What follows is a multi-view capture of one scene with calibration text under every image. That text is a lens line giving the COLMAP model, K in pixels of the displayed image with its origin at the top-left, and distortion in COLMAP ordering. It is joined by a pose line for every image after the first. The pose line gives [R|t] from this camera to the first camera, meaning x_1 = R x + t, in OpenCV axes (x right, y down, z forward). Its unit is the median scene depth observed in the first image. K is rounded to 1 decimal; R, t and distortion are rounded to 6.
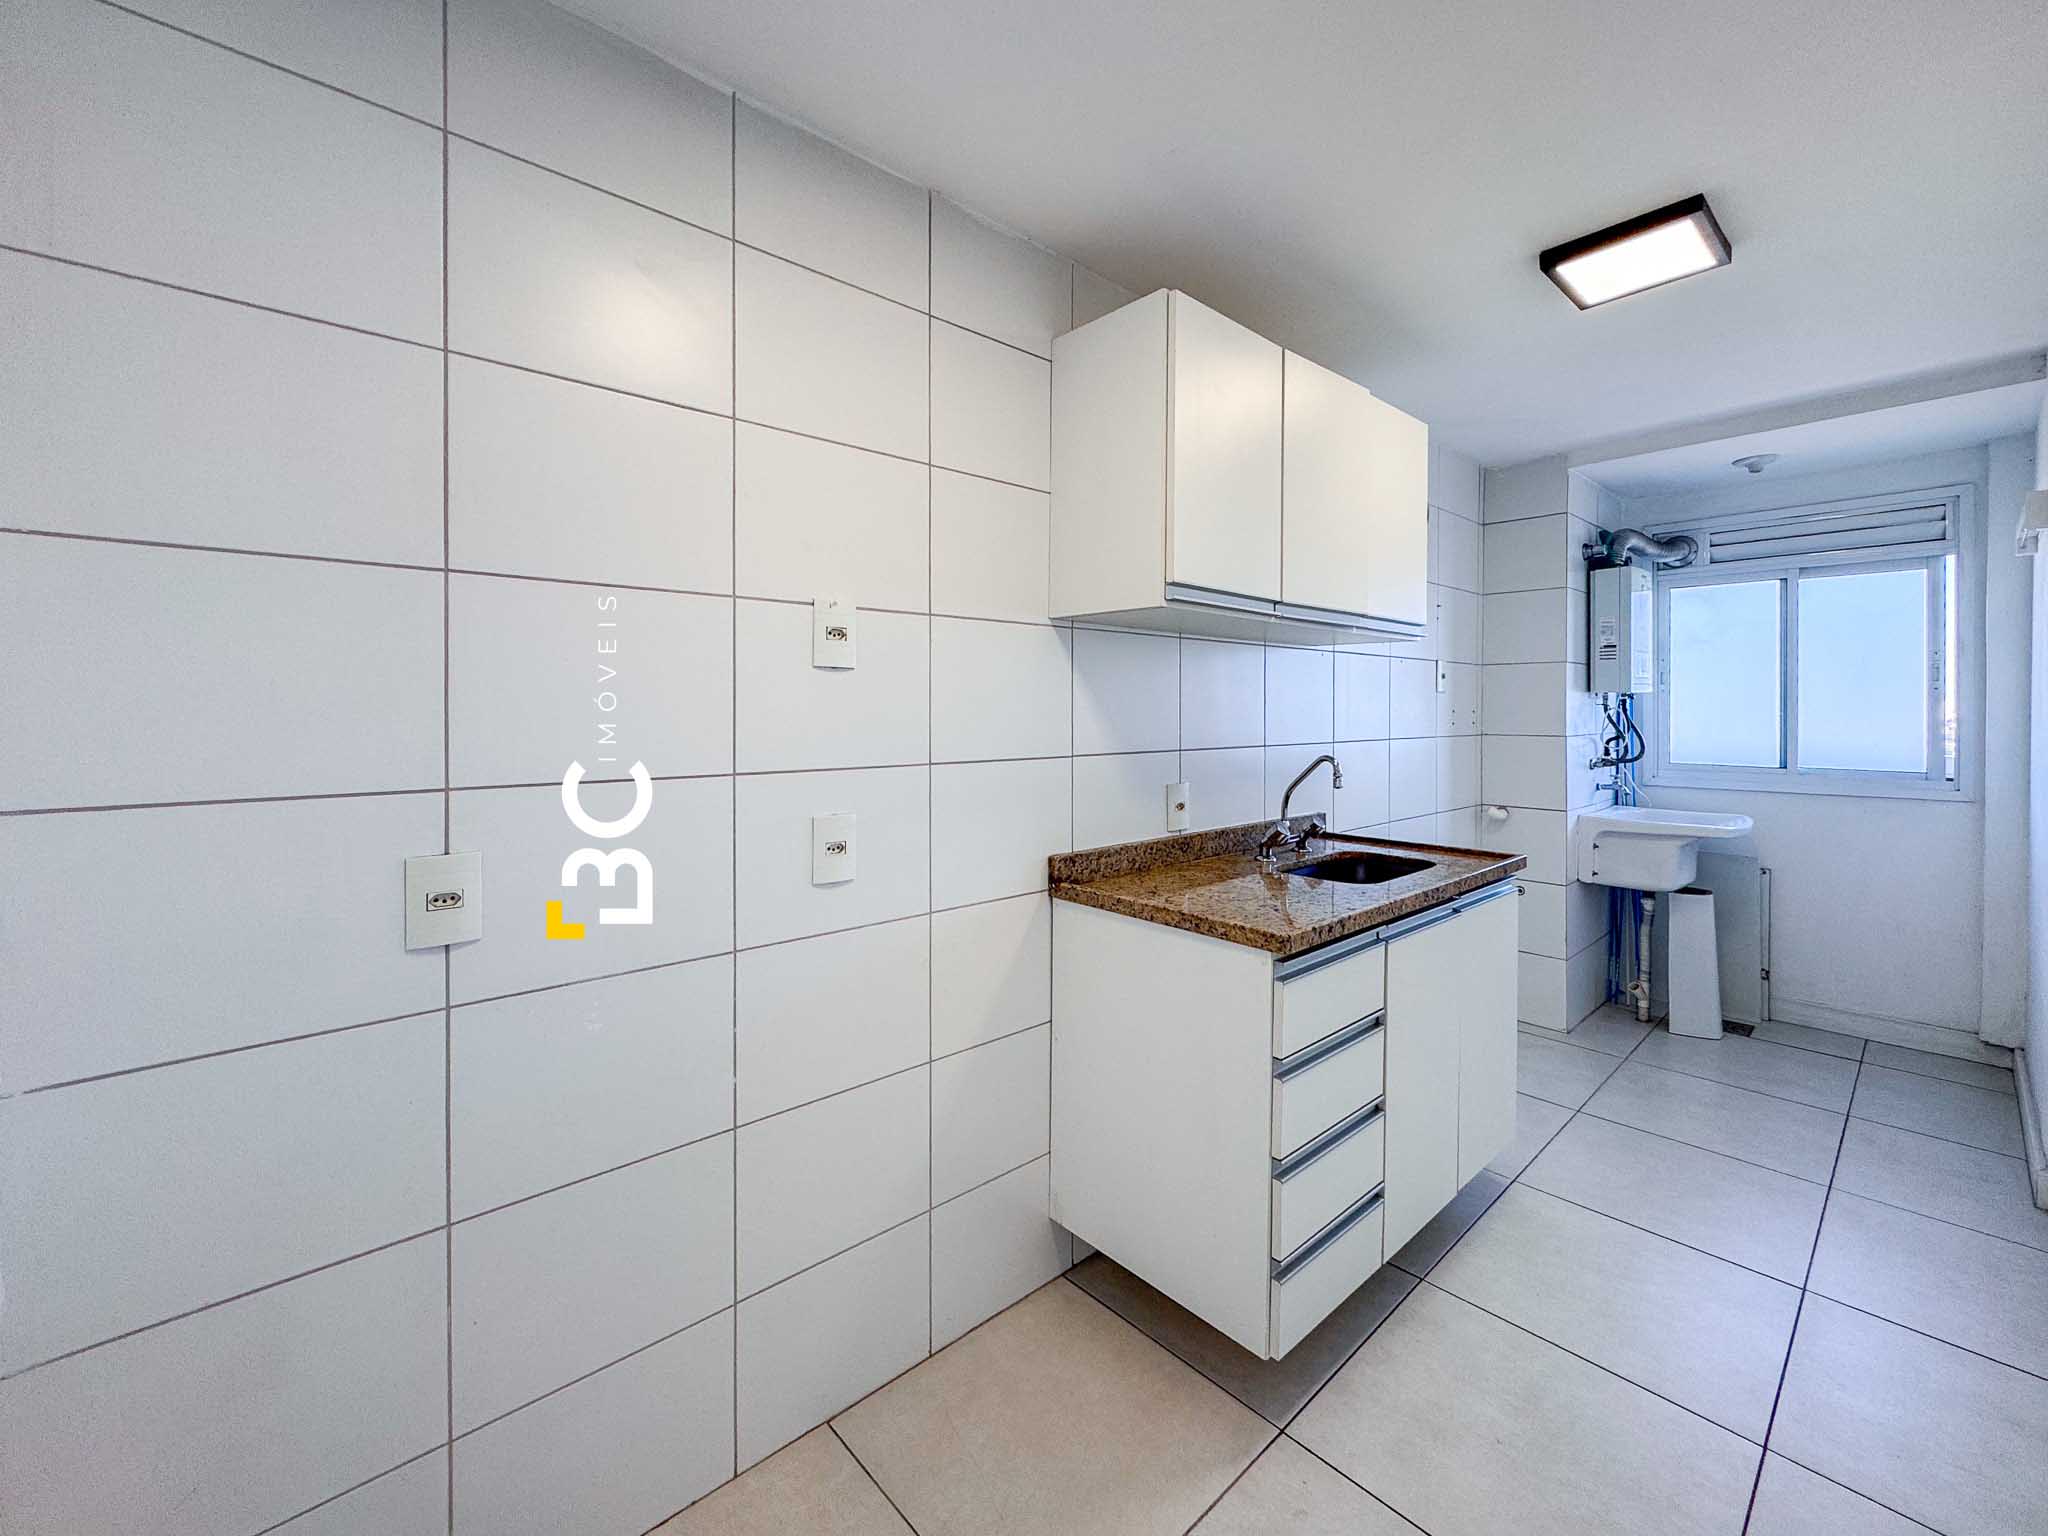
lens RADIAL K [[847.5, 0, 1024.5], [0, 847.5, 710.0], [0, 0, 1]] dist [-0.001759, -0.000355]
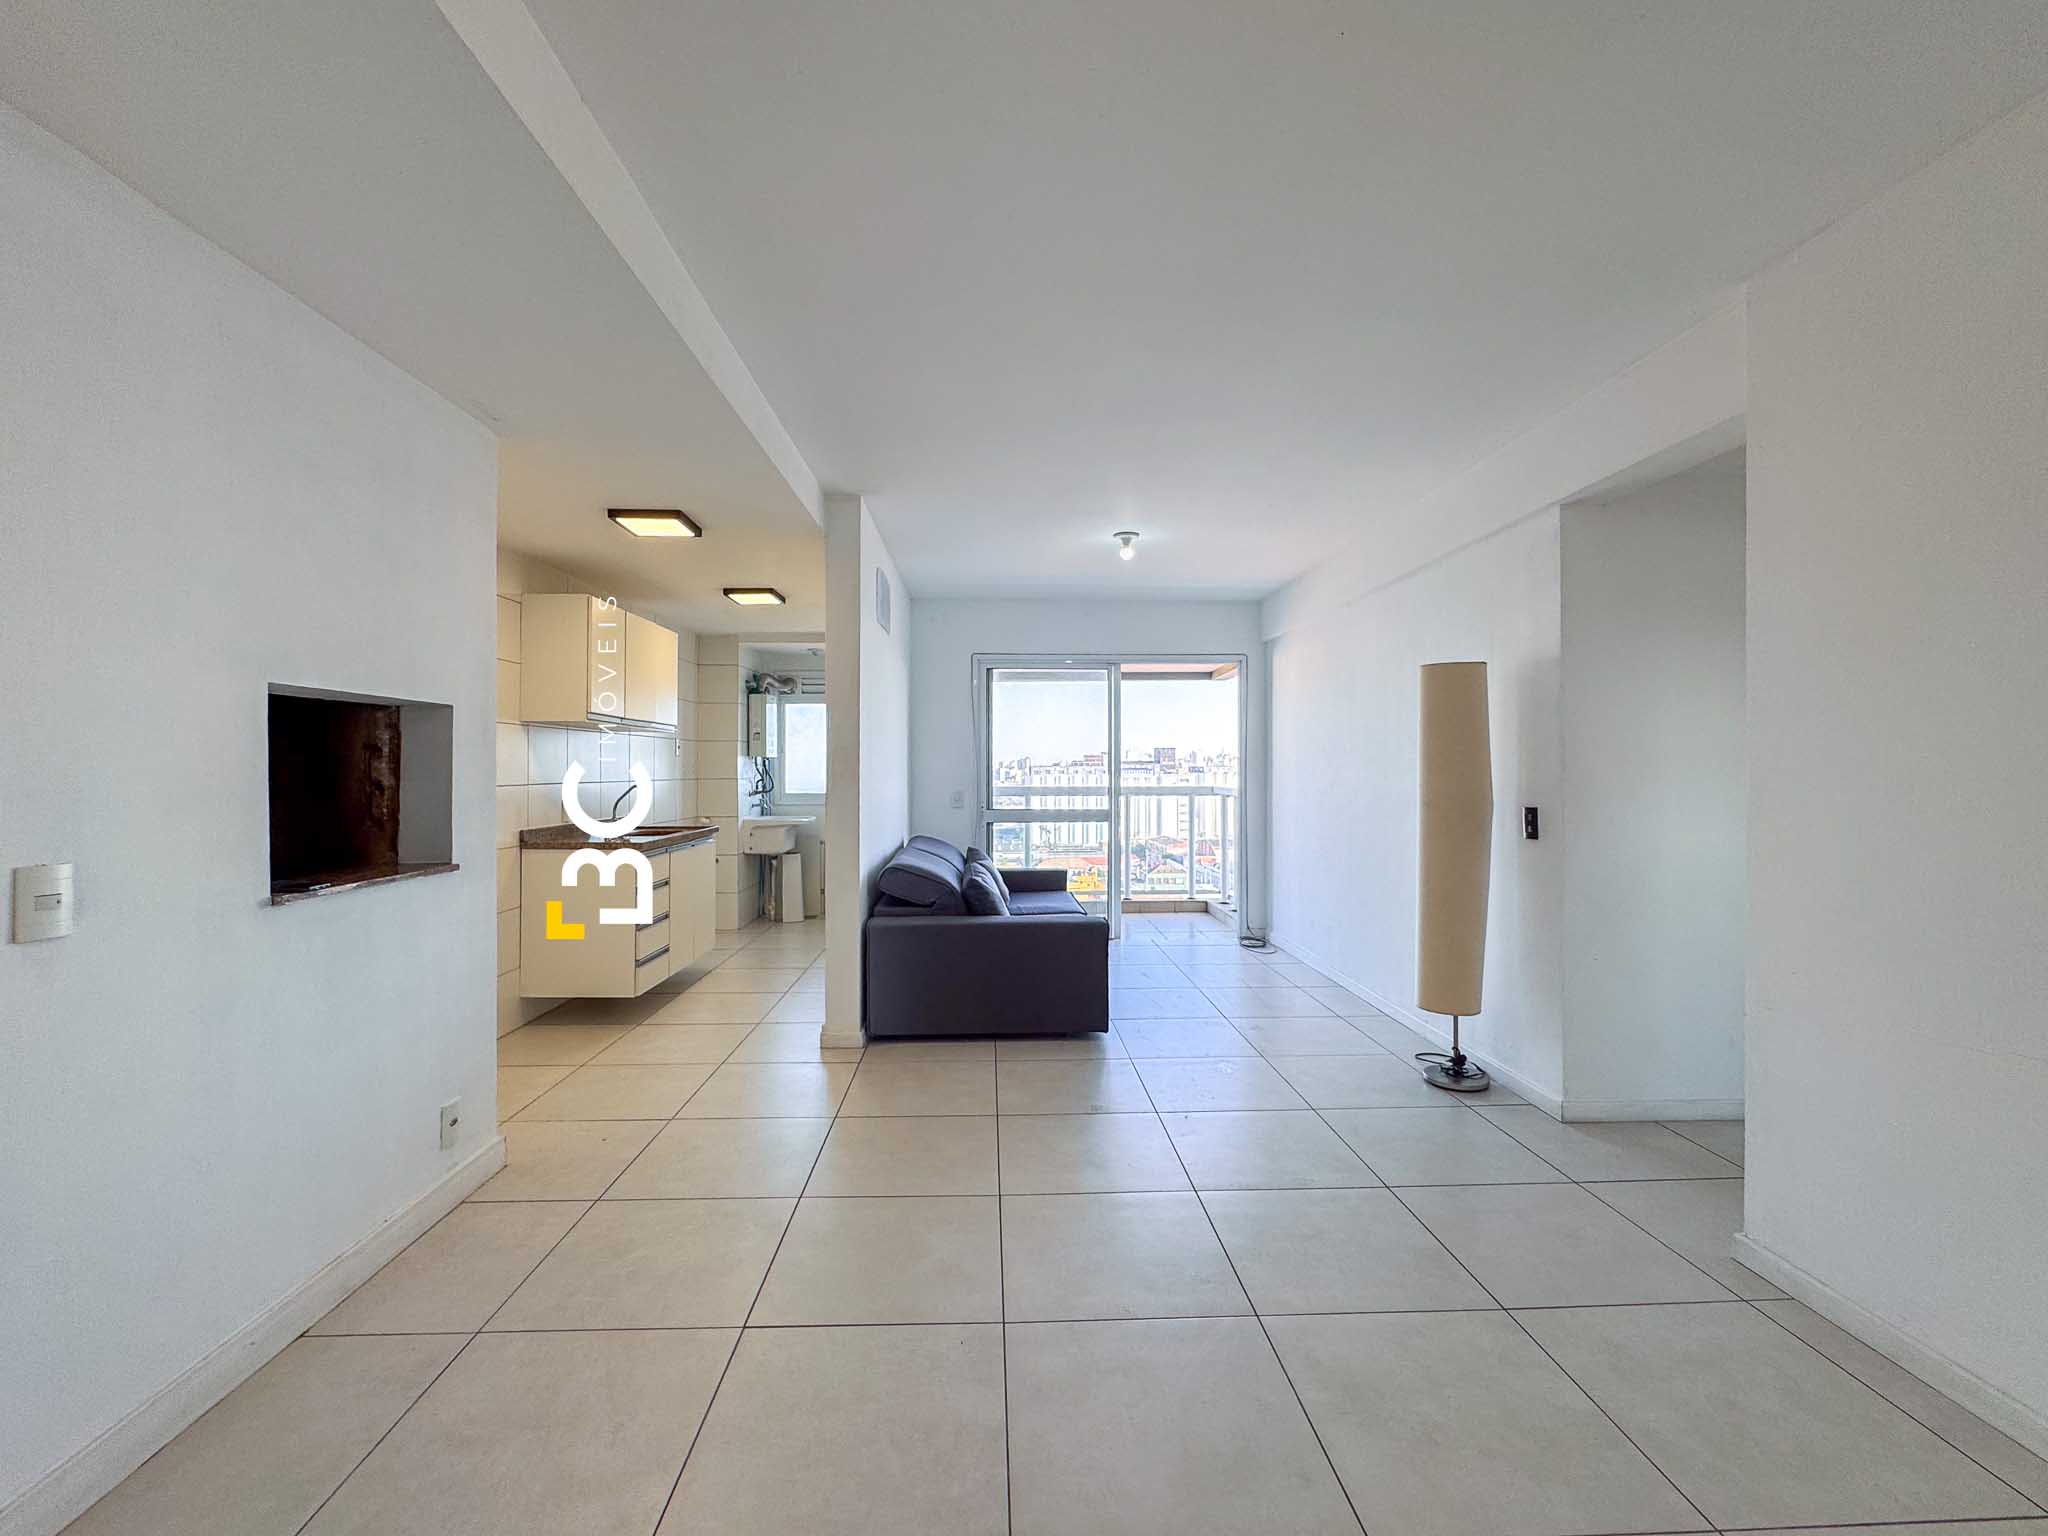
lens RADIAL K [[865.5, 0, 1037.3], [0, 865.5, 762.5], [0, 0, 1]] dist [-0.018048, 0.000144]
pose [[0.632073, 0.002710, 0.774904, -0.506906], [0.004578, 0.999963, -0.007232, 0.011257], [-0.774896, 0.008118, 0.632037, -0.862945]]
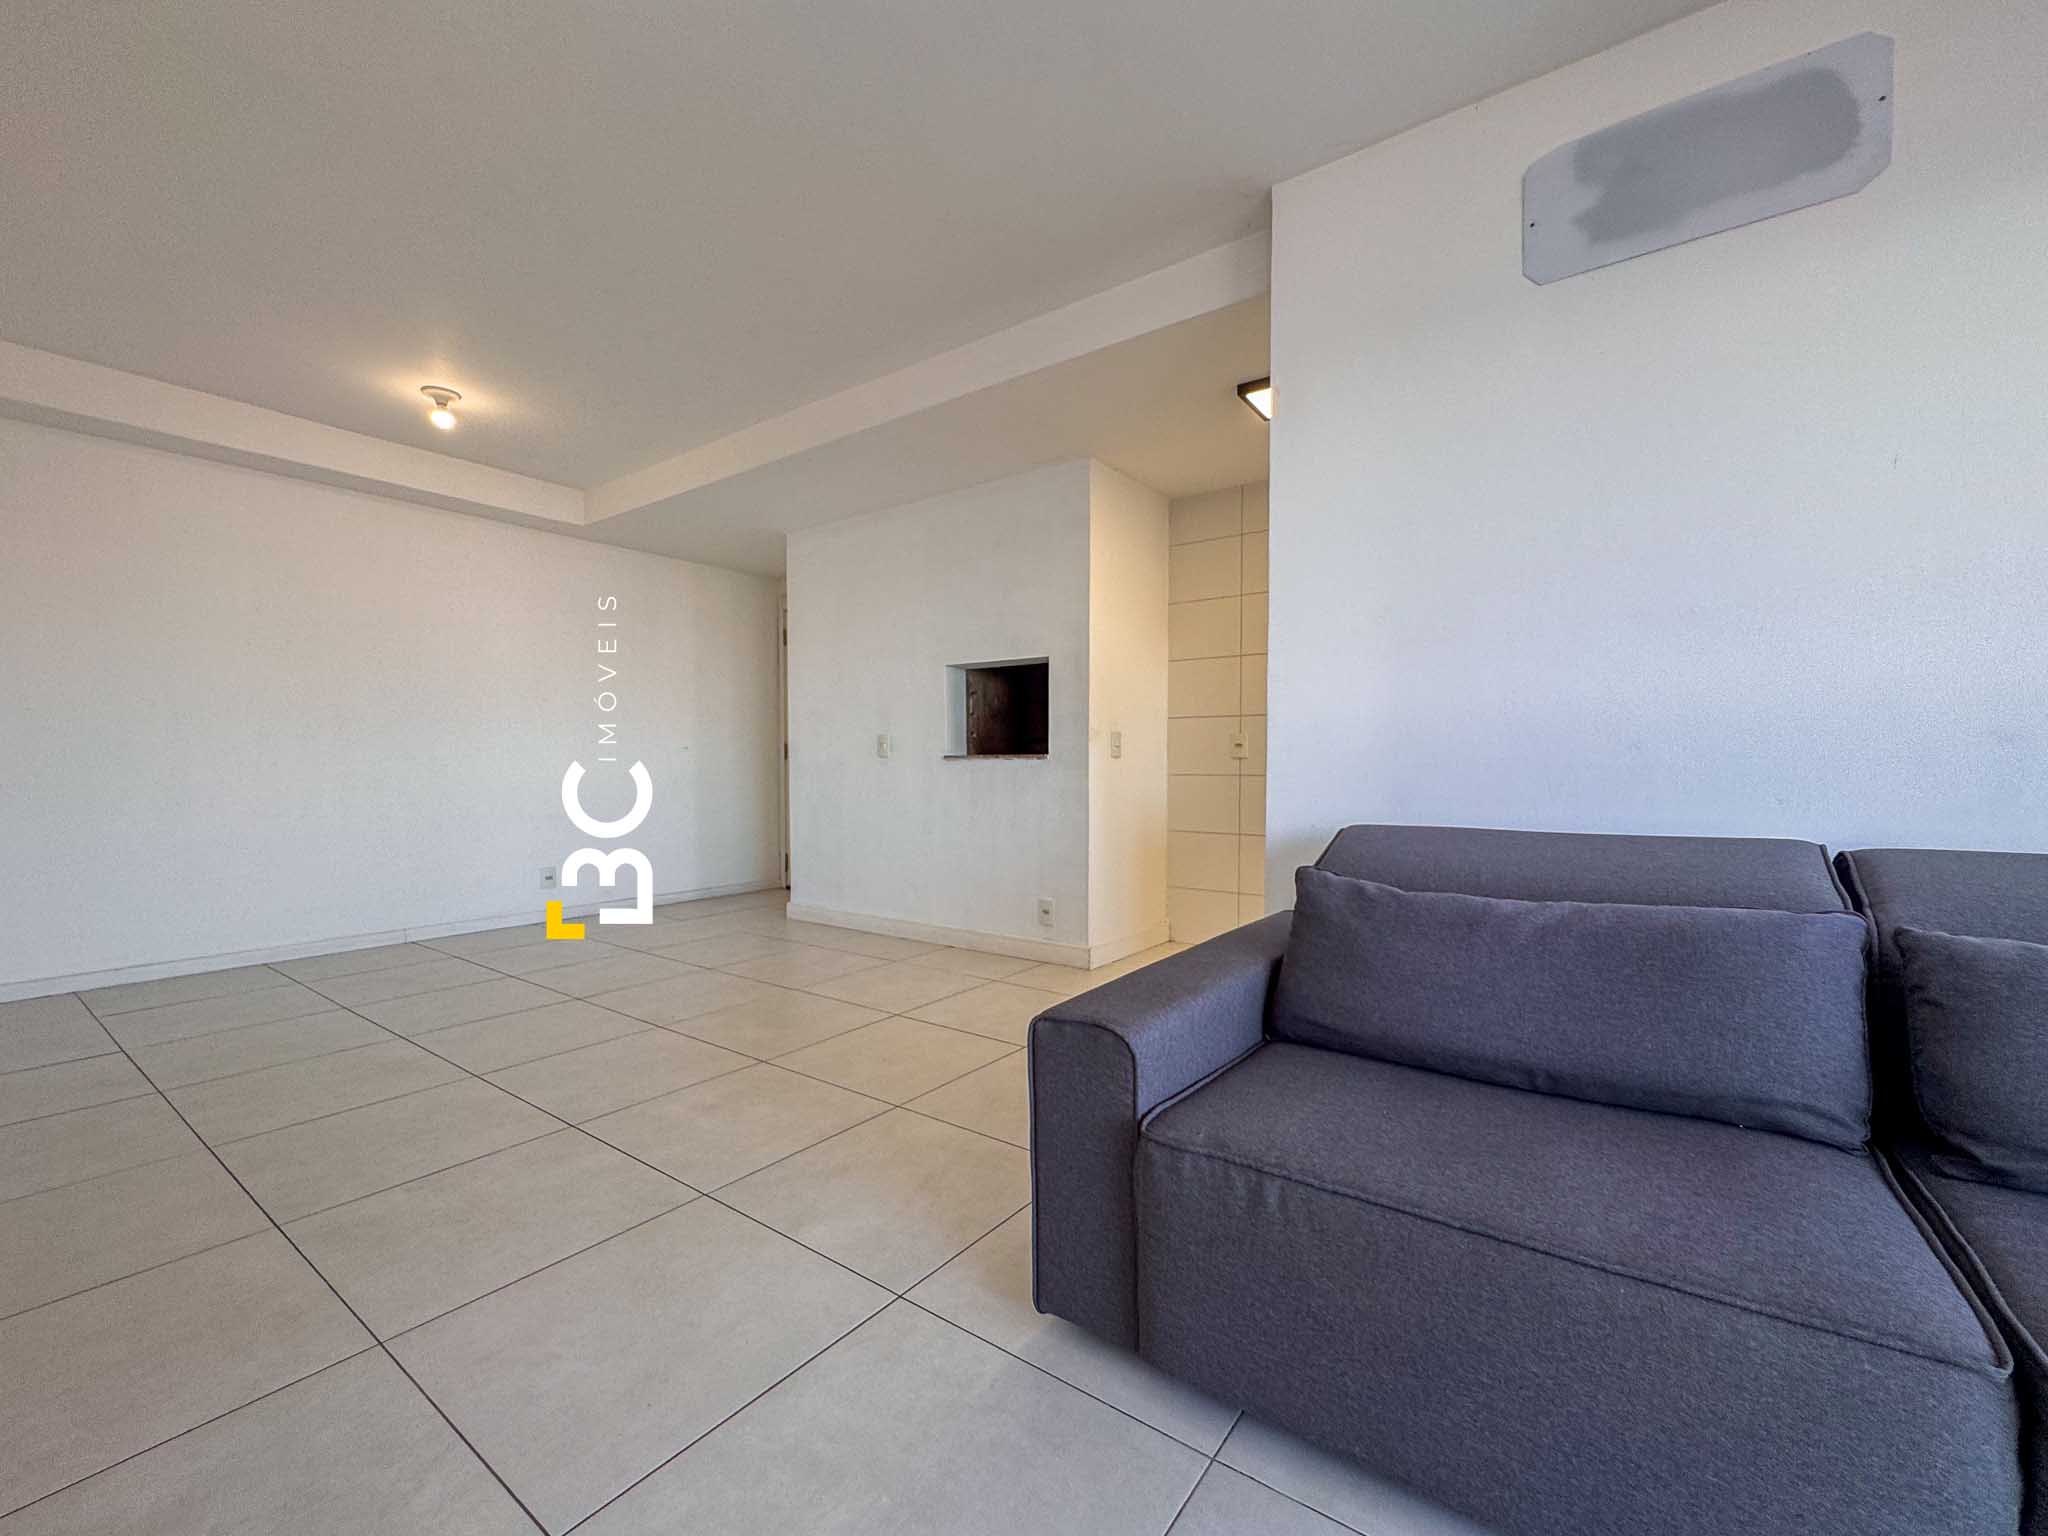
lens RADIAL K [[829.2, 0, 1023.6], [0, 829.2, 794.9], [0, 0, 1]] dist [-0.001591, -0.000436]
pose [[0.205981, 0.036729, -0.977867, 0.984179], [0.000503, 0.999291, 0.037639, 0.113006], [0.978556, -0.008245, 0.205816, -0.226745]]
